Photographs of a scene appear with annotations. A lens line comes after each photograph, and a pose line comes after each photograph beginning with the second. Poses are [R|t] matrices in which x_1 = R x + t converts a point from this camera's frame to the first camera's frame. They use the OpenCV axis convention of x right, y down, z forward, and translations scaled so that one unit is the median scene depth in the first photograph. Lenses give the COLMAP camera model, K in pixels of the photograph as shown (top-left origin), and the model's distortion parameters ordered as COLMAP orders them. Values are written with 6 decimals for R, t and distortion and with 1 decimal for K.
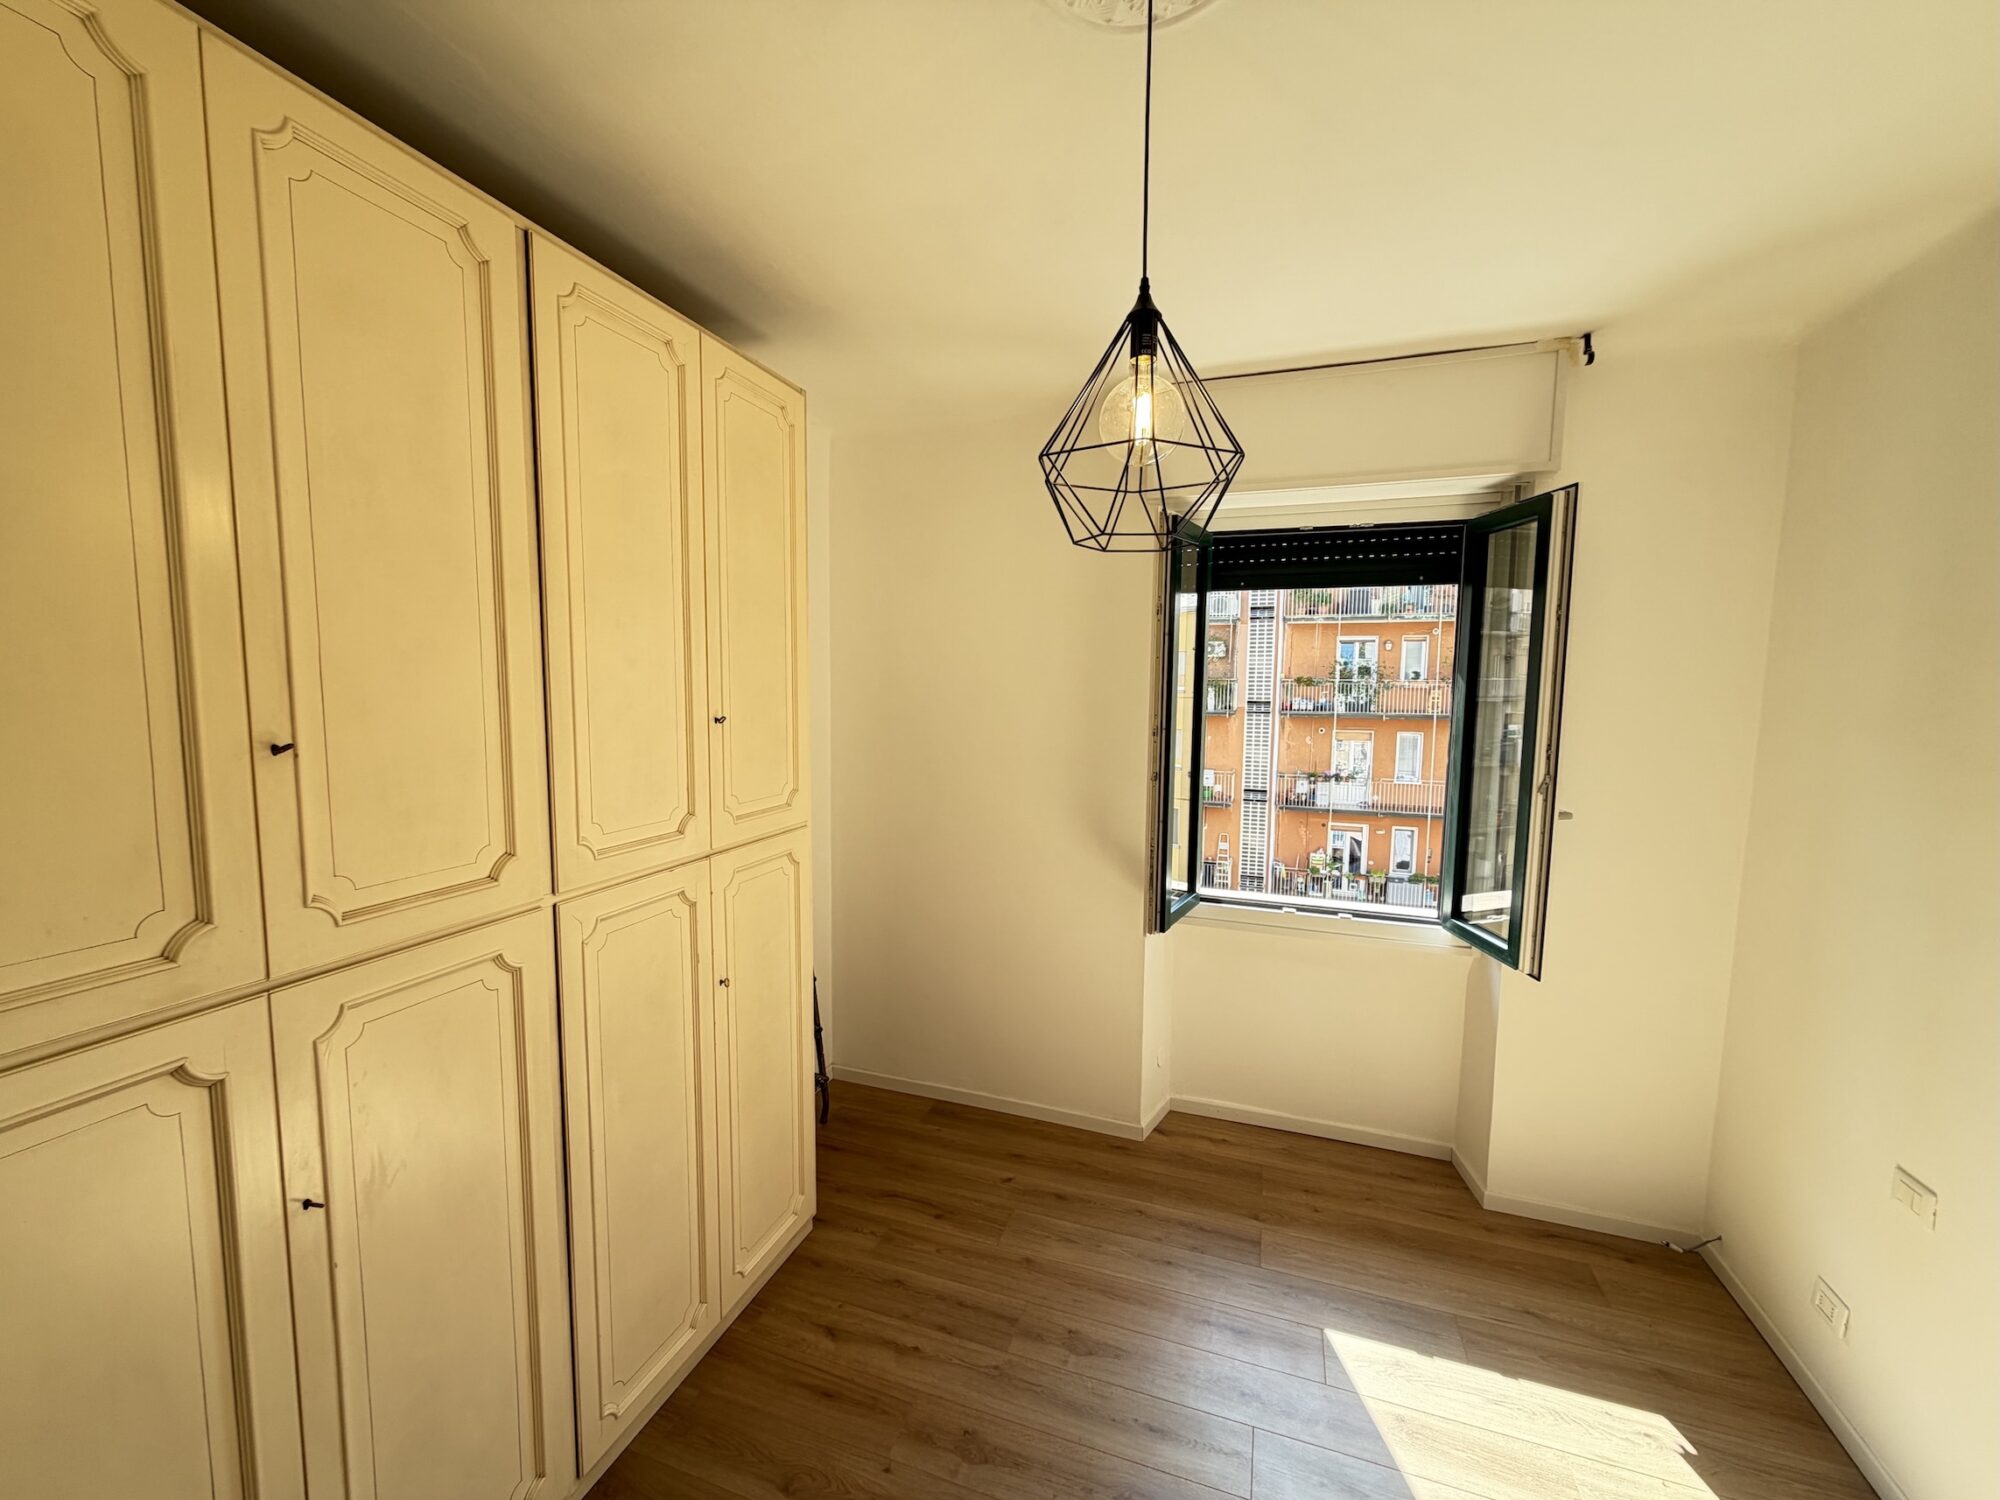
lens RADIAL K [[791.1, 0, 1004.4], [0, 791.1, 745.4], [0, 0, 1]] dist [-0.000501, 0.000361]
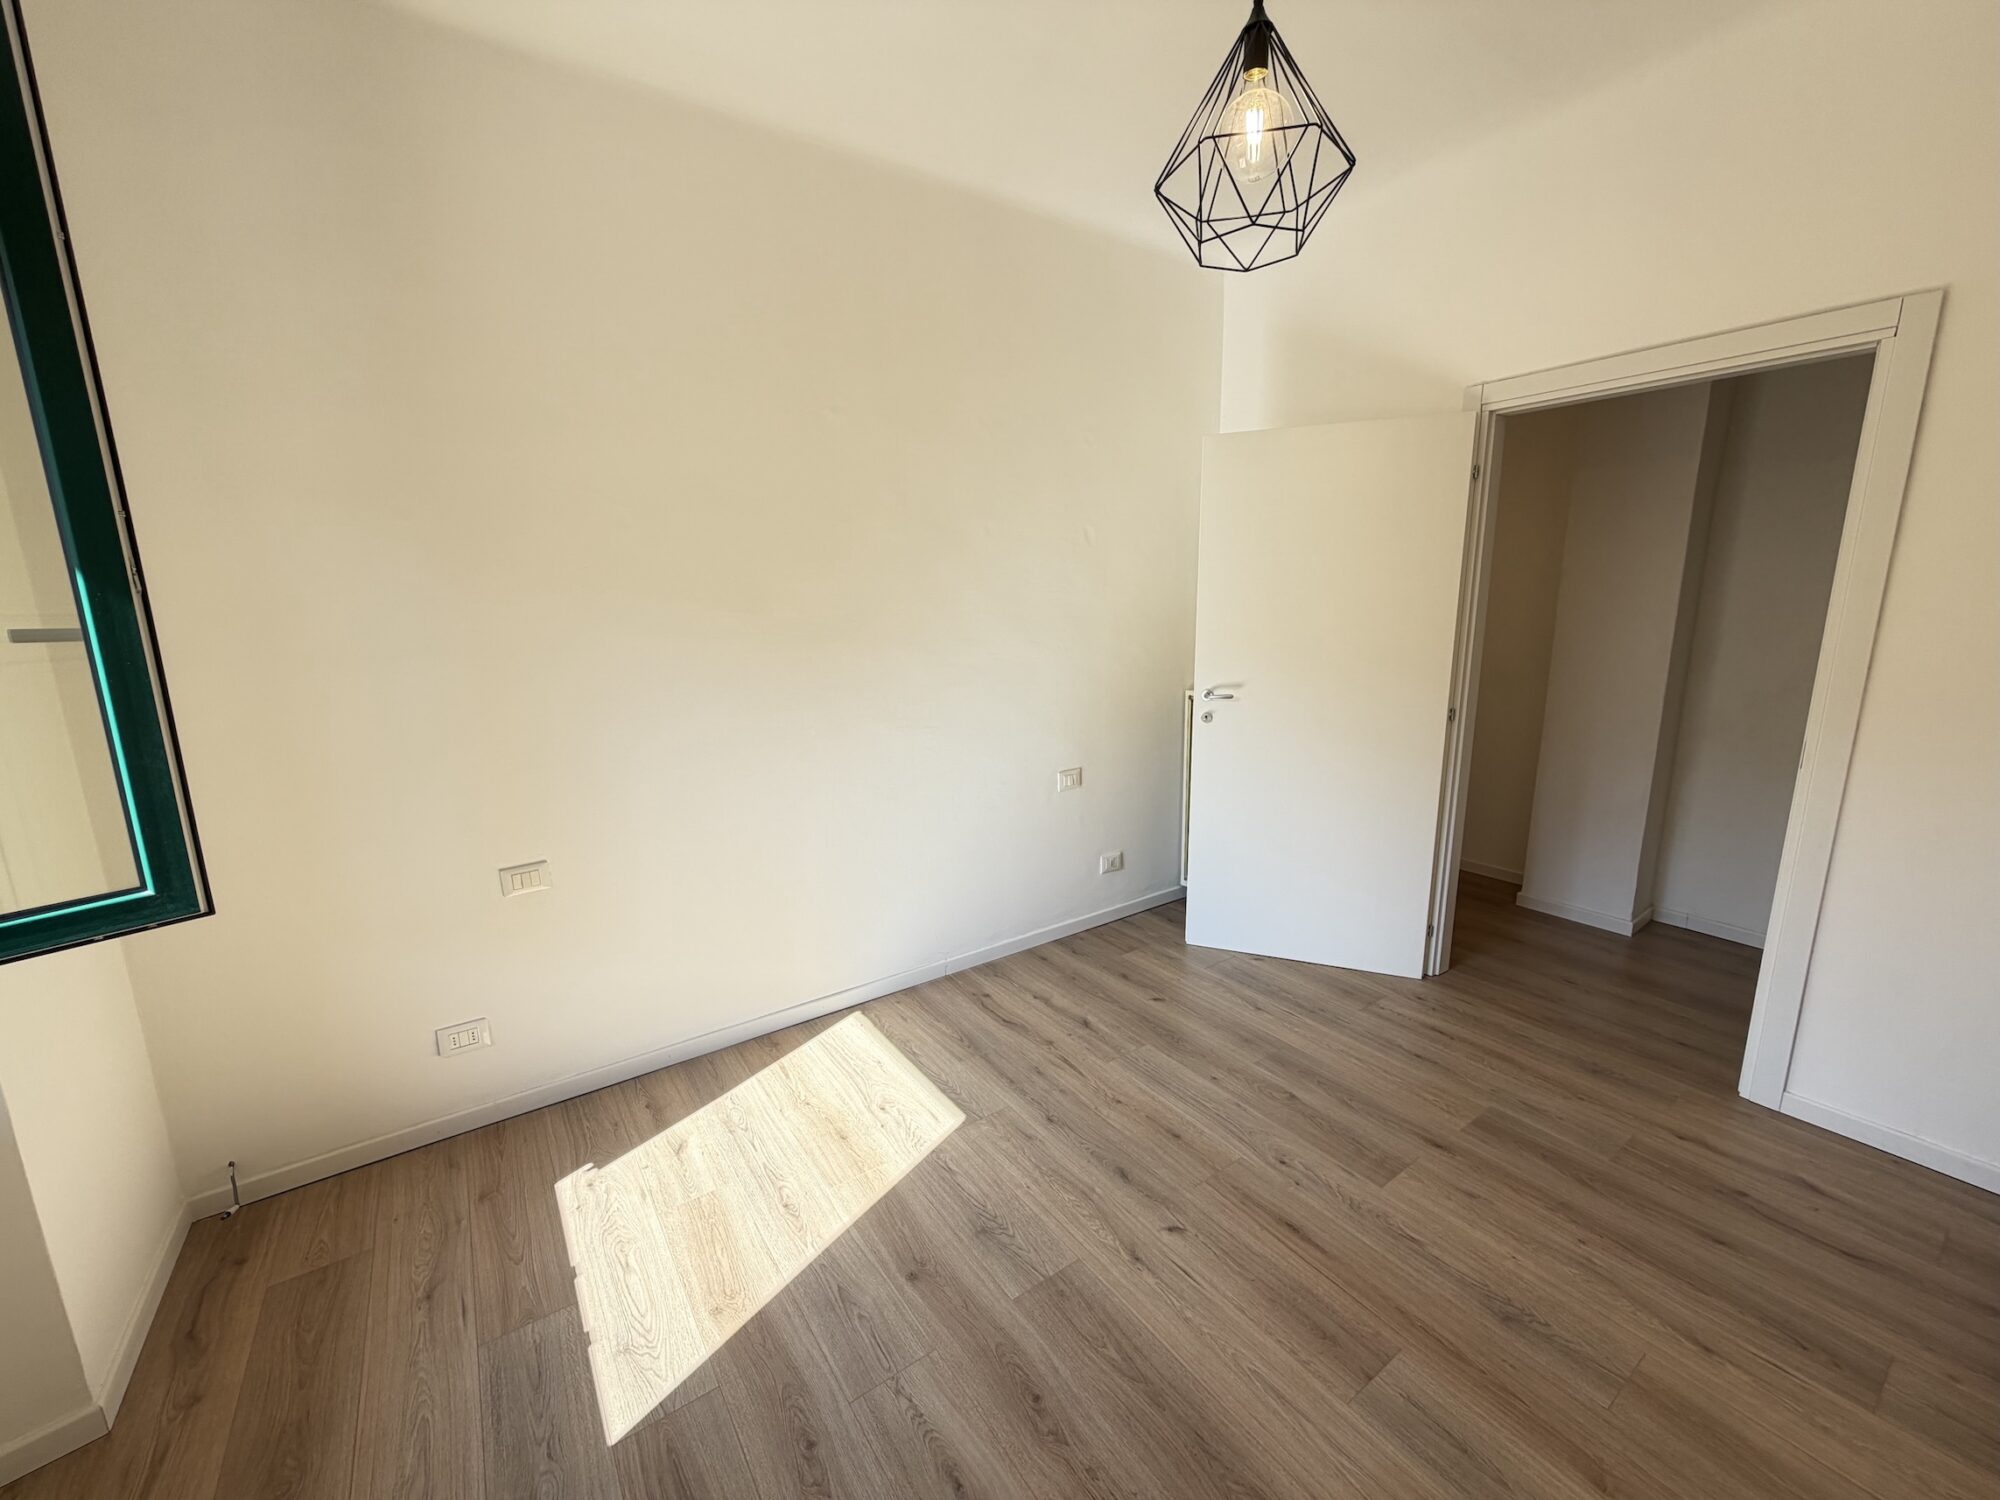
lens RADIAL K [[791.1, 0, 1001.7], [0, 791.1, 739.5], [0, 0, 1]] dist [-0.000501, 0.000361]
pose [[-0.815342, -0.100534, 0.570185, -0.129260], [0.055710, 0.966618, 0.250094, 0.055216], [-0.576294, 0.235677, -0.782523, 1.044254]]
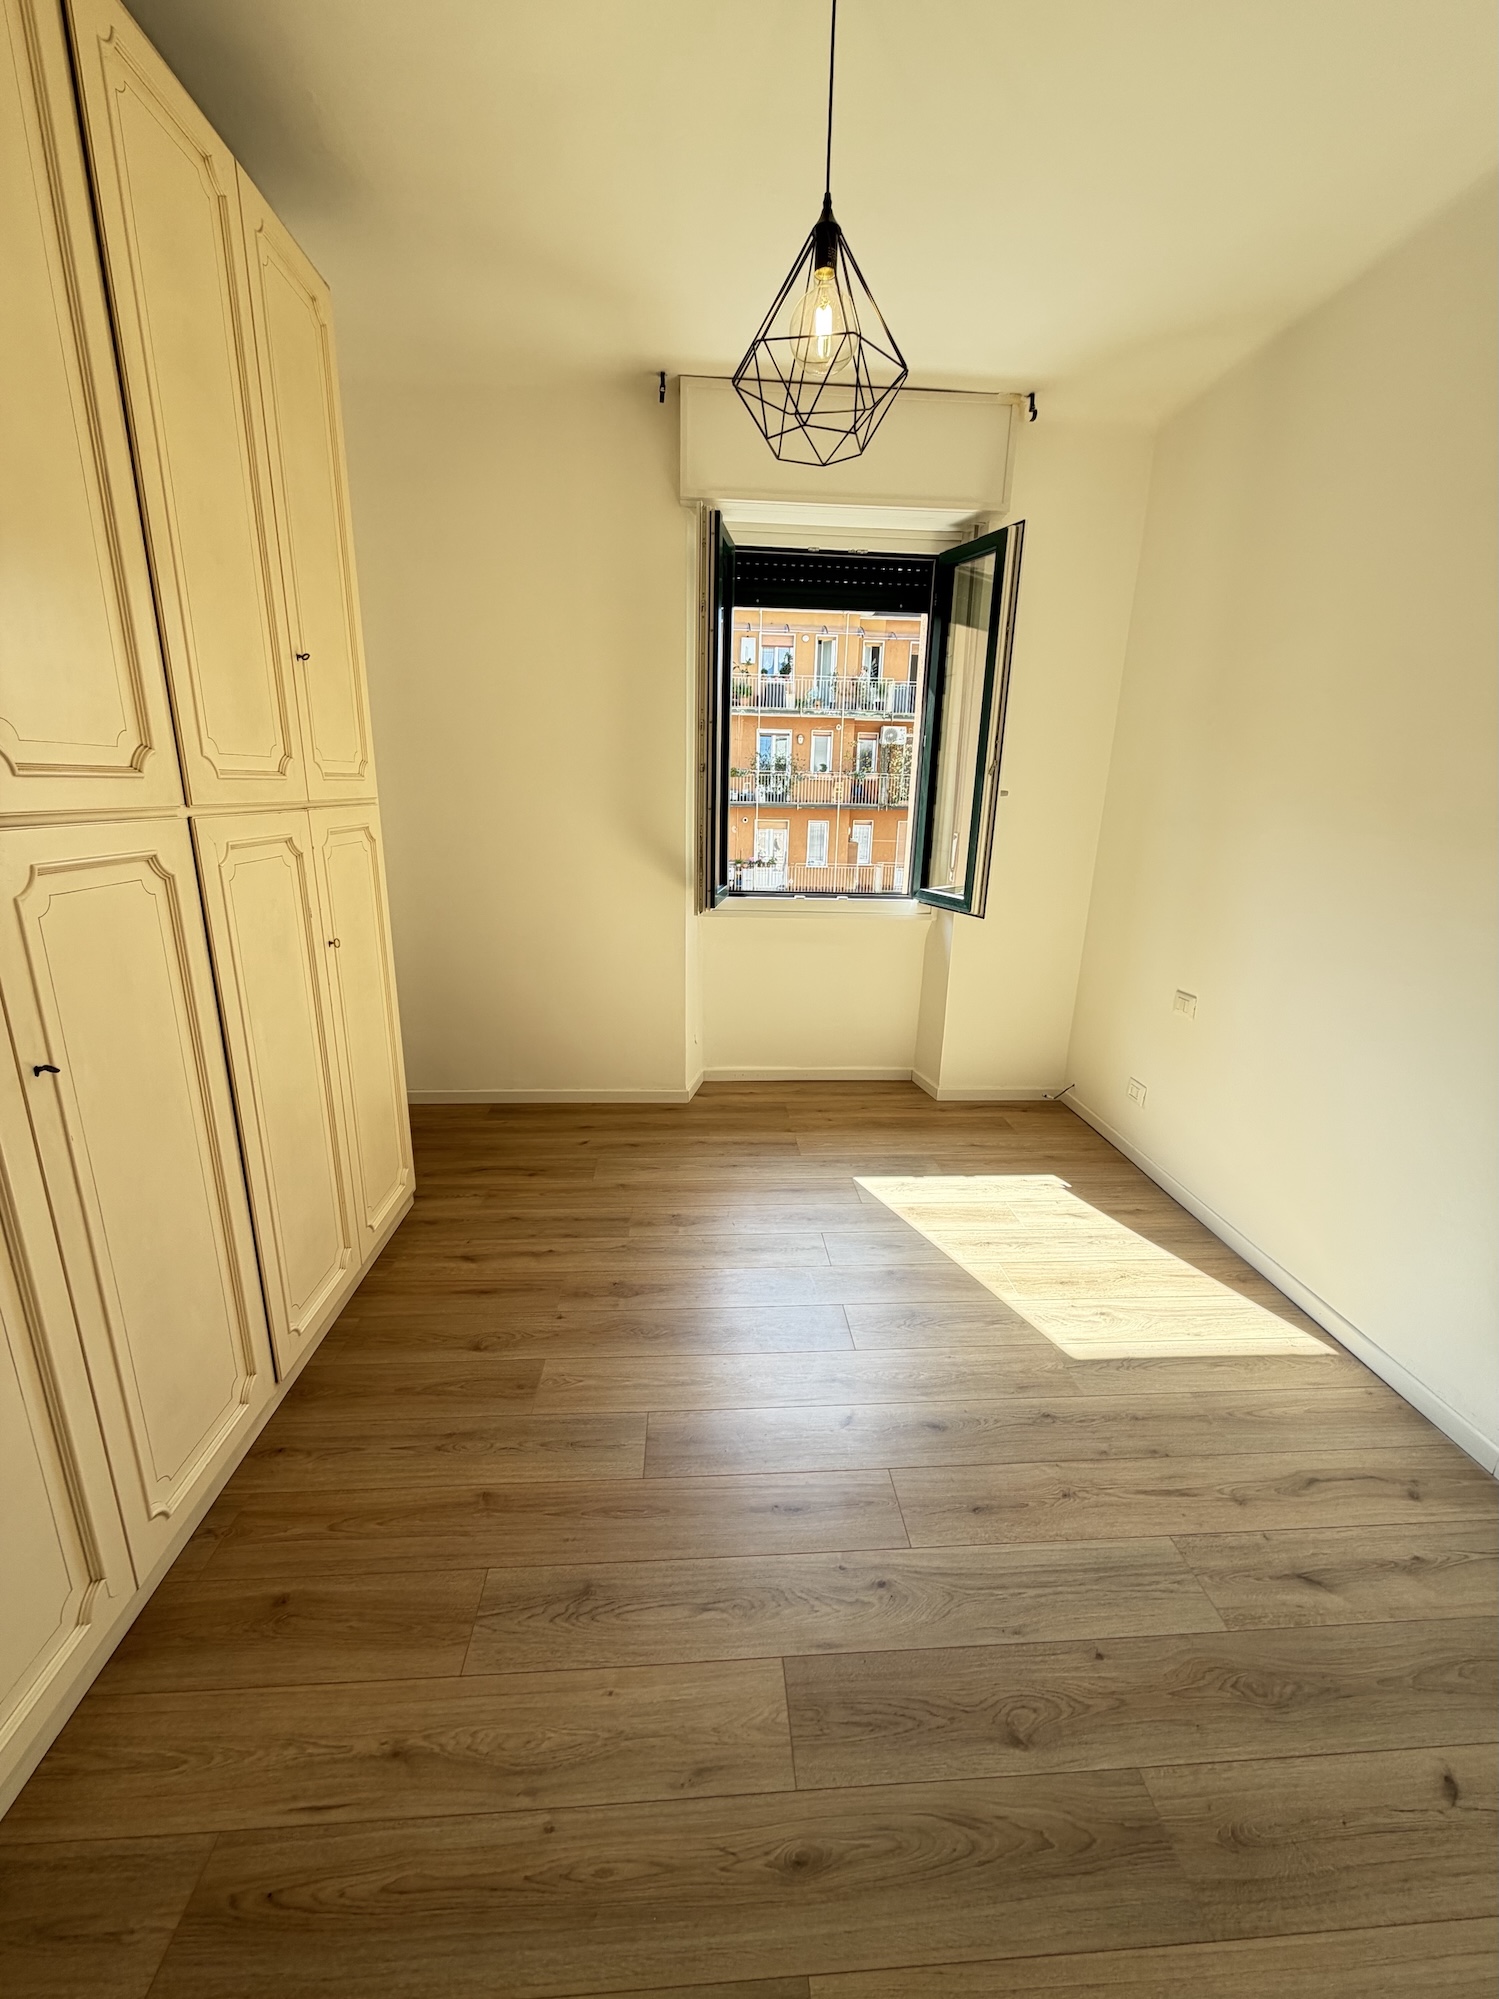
lens RADIAL K [[790.7, 0, 750.2], [0, 790.7, 994.1], [0, 0, 1]] dist [-0.000501, 0.000361]
pose [[0.918438, -0.090868, 0.384986, -0.218090], [0.021929, 0.983457, 0.179809, 0.162909], [-0.394956, -0.156701, 0.905237, -0.090186]]
